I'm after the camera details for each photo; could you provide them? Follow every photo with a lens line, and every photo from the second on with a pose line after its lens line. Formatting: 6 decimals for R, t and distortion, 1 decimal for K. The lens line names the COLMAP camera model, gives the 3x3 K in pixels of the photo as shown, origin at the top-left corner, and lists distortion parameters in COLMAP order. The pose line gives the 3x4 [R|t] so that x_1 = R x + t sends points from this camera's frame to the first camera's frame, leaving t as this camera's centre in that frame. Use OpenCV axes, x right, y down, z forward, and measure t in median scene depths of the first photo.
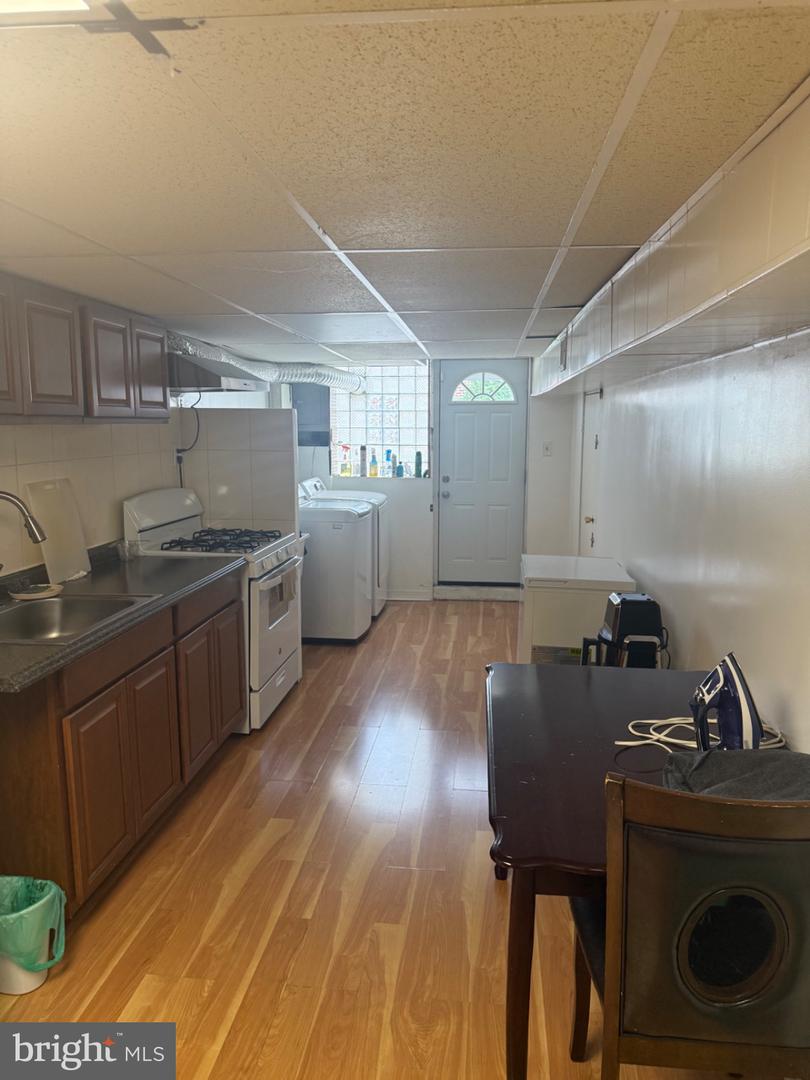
lens RADIAL K [[762.8, 0, 404.6], [0, 762.8, 540.7], [0, 0, 1]] dist [0.004240, 0.001652]
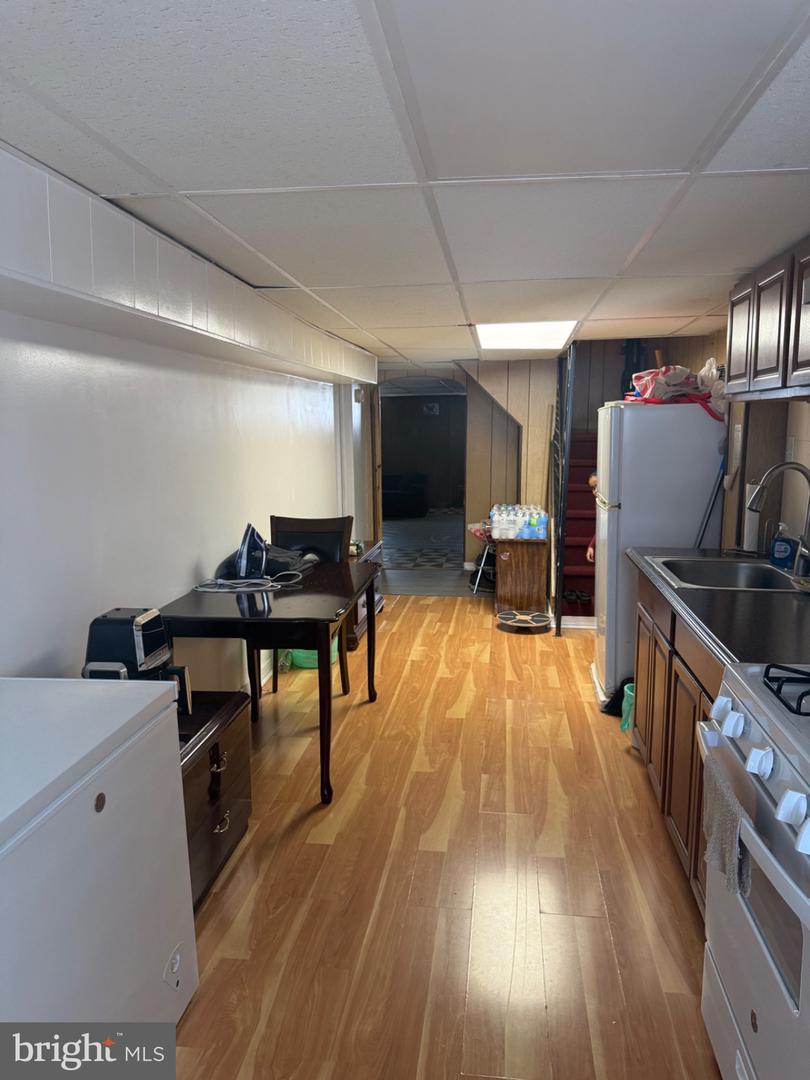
lens RADIAL K [[762.8, 0, 403.8], [0, 762.8, 540.5], [0, 0, 1]] dist [0.004240, 0.001652]
pose [[-0.999554, -0.020149, 0.022029, -0.008253], [-0.013215, 0.960280, 0.278726, -0.261904], [-0.026770, 0.278311, -0.960118, 2.149065]]
